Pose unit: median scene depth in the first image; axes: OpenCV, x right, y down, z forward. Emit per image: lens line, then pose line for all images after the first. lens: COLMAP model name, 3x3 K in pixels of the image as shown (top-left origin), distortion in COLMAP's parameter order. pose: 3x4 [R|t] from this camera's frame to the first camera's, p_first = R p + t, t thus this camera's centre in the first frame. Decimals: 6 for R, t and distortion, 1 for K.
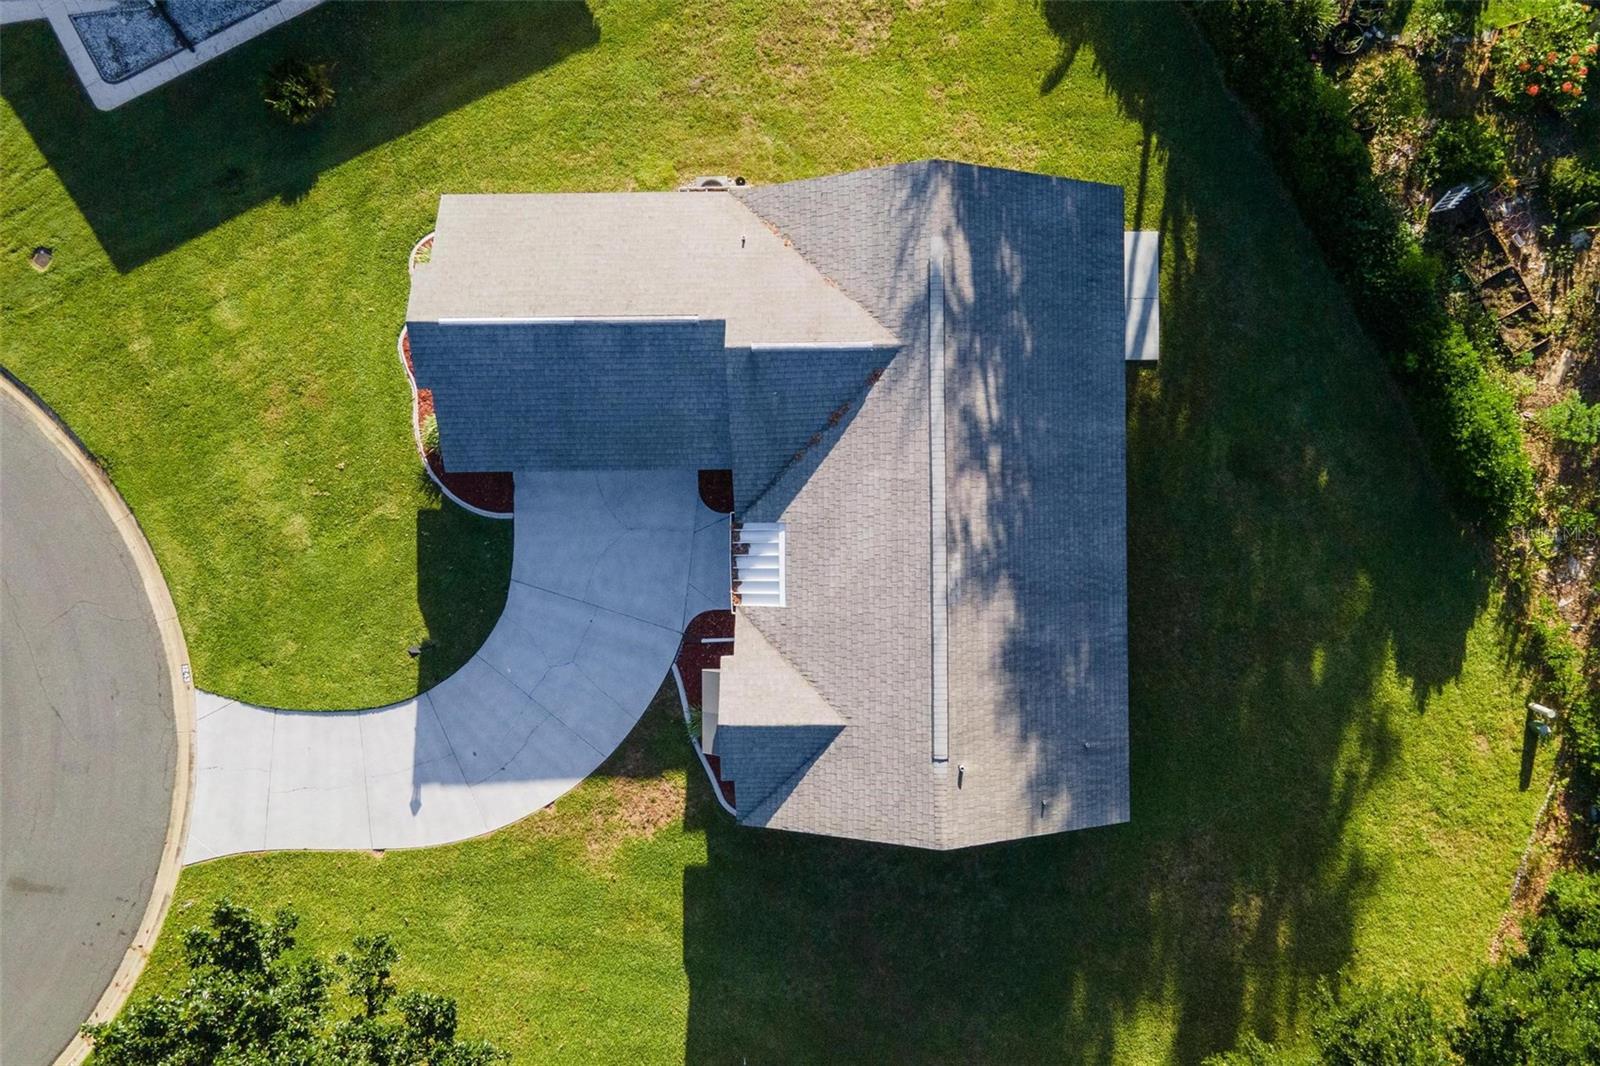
lens RADIAL K [[1105.2, 0, 800.0], [0, 1105.2, 533.0], [0, 0, 1]] dist [0.014051, 0.002187]
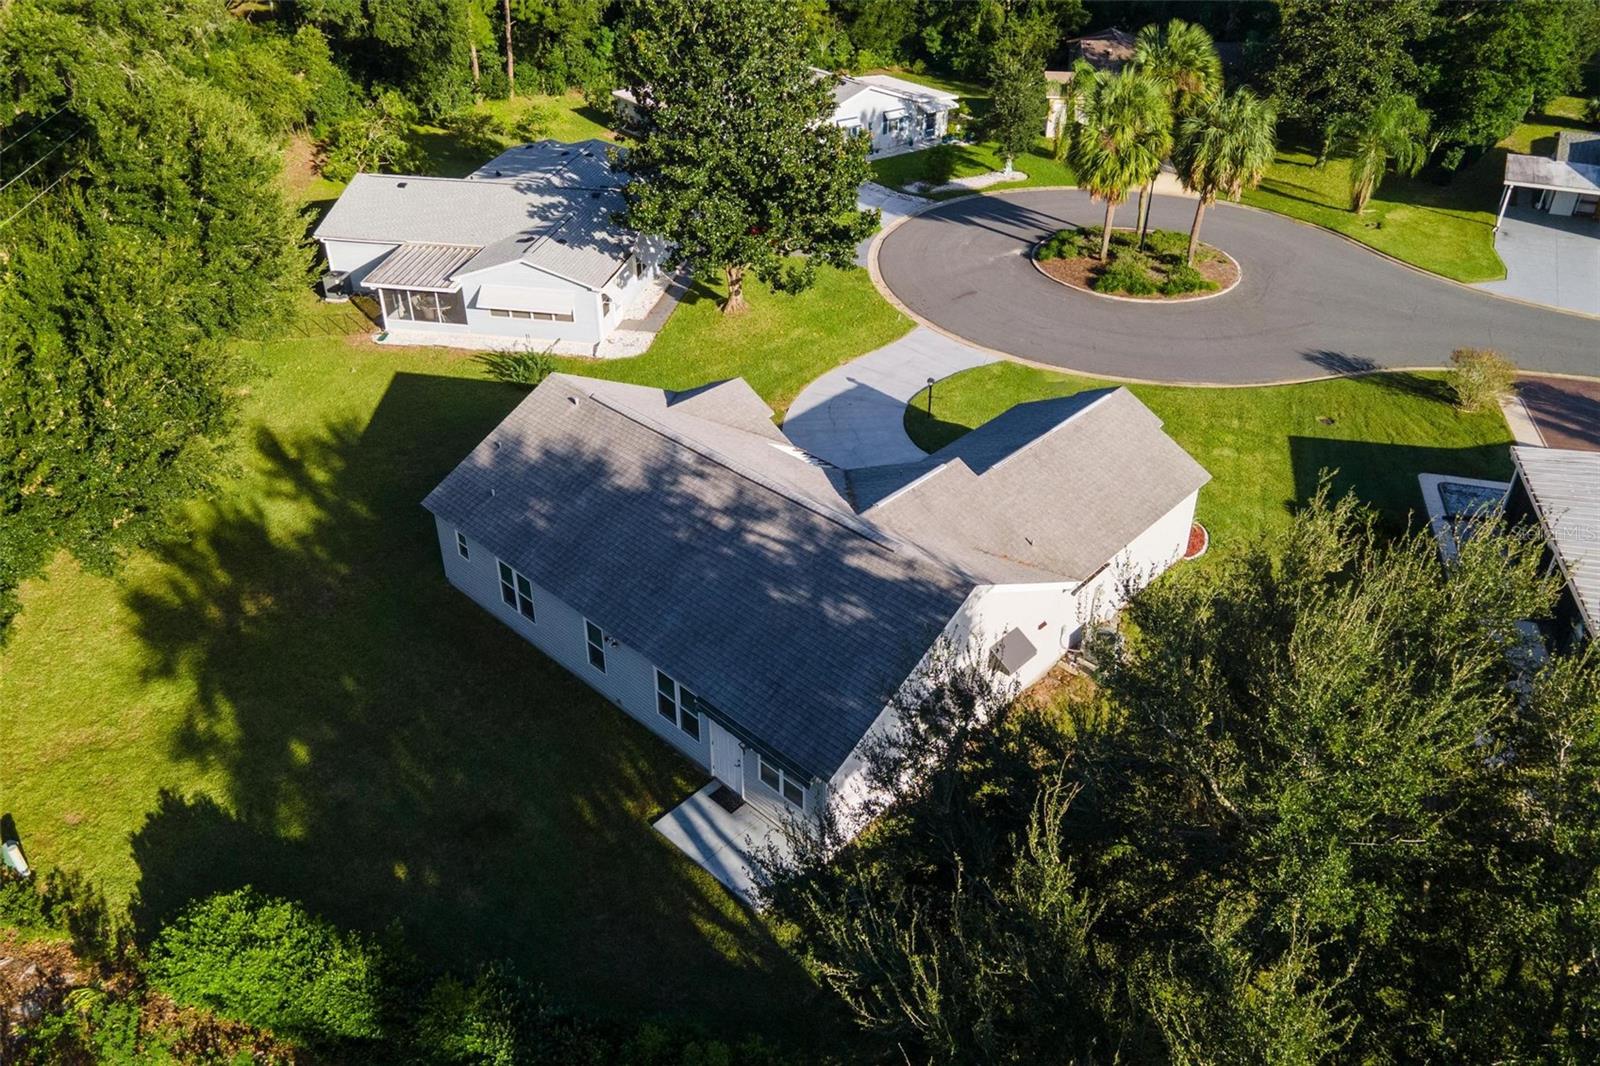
lens RADIAL K [[1105.2, 0, 800.0], [0, 1105.2, 533.0], [0, 0, 1]] dist [0.014051, 0.002187]
pose [[-0.696588, 0.413576, -0.586276, 0.646283], [-0.717471, -0.402116, 0.568805, -0.627832], [-0.000507, 0.816859, 0.576838, 0.327742]]
